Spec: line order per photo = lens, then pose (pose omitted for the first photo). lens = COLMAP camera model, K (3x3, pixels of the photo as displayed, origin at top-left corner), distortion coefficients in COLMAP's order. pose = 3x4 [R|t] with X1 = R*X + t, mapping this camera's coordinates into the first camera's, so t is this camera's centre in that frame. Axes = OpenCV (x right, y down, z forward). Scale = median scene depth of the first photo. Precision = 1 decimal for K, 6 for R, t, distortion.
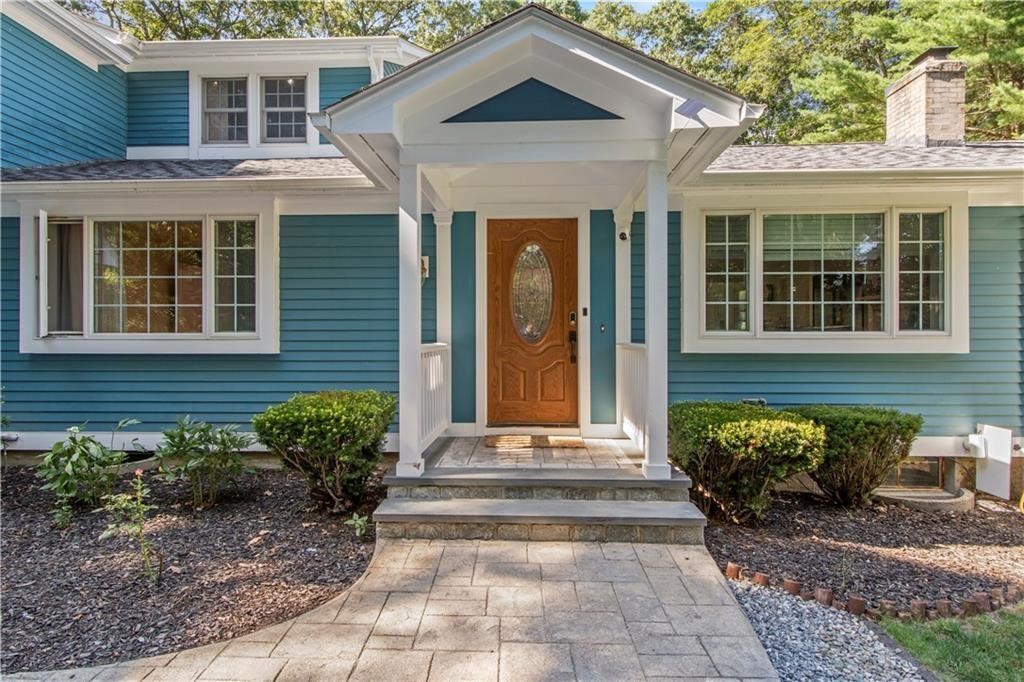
lens RADIAL K [[553.3, 0, 515.8], [0, 553.3, 340.8], [0, 0, 1]] dist [0.015851, -0.001506]
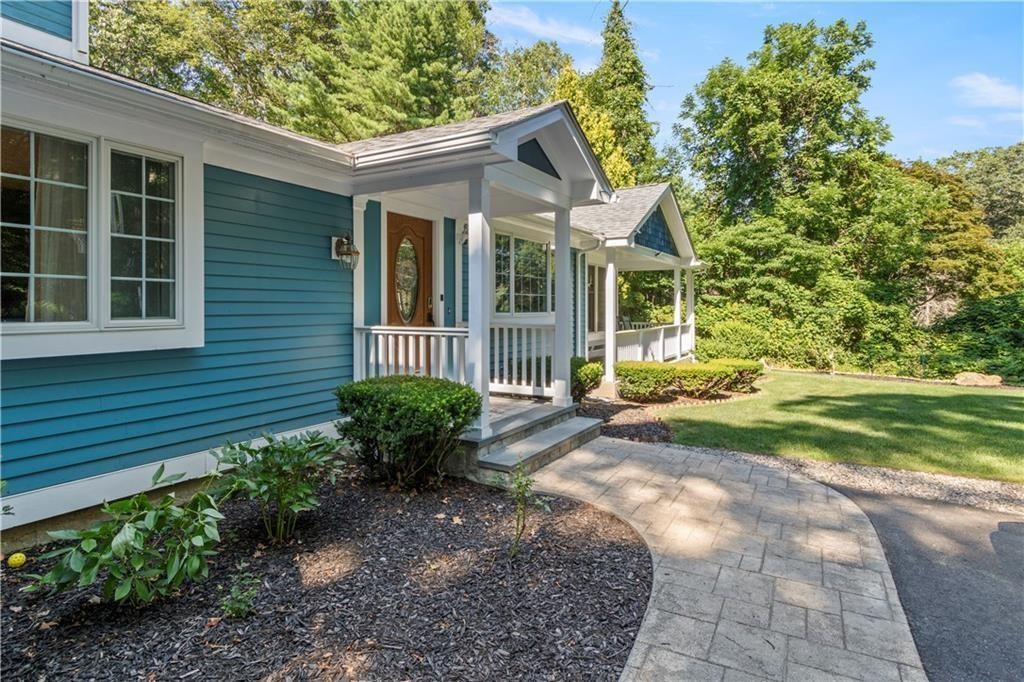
lens RADIAL K [[553.3, 0, 505.8], [0, 553.3, 304.7], [0, 0, 1]] dist [0.015851, -0.001506]
pose [[0.471364, 0.003643, 0.881931, -1.175908], [0.006804, 0.999947, -0.007767, -0.032439], [-0.881913, 0.009662, 0.471314, 0.370254]]
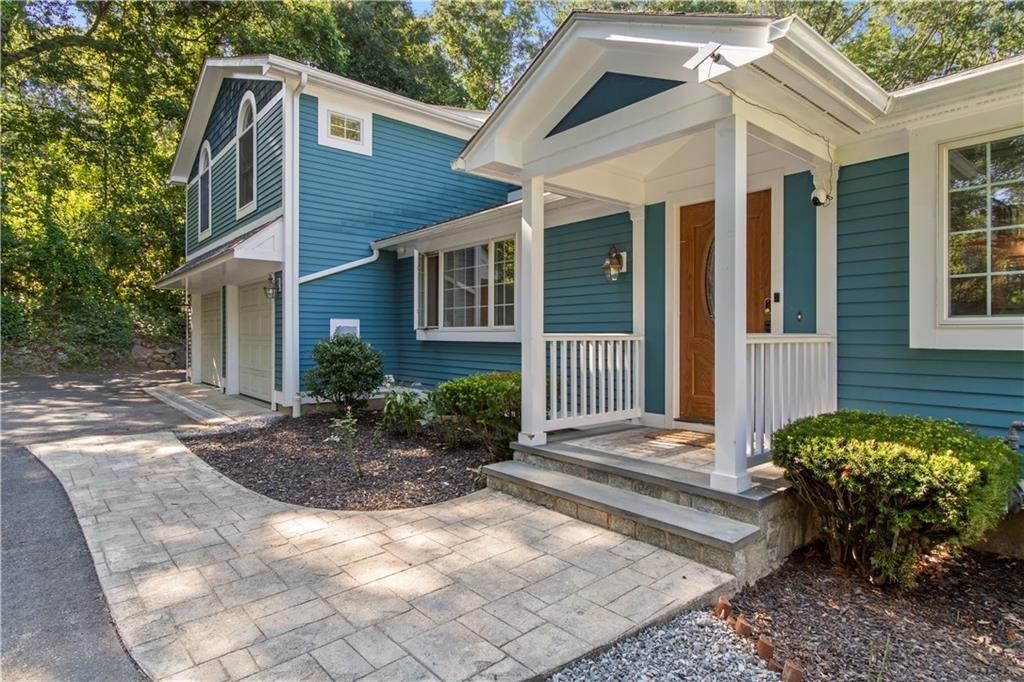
lens RADIAL K [[553.3, 0, 517.6], [0, 553.3, 335.6], [0, 0, 1]] dist [0.015851, -0.001506]
pose [[0.679247, 0.003608, -0.733901, 0.622846], [-0.008215, 0.999963, -0.002687, 0.014889], [0.733864, 0.007854, 0.679251, 0.174967]]
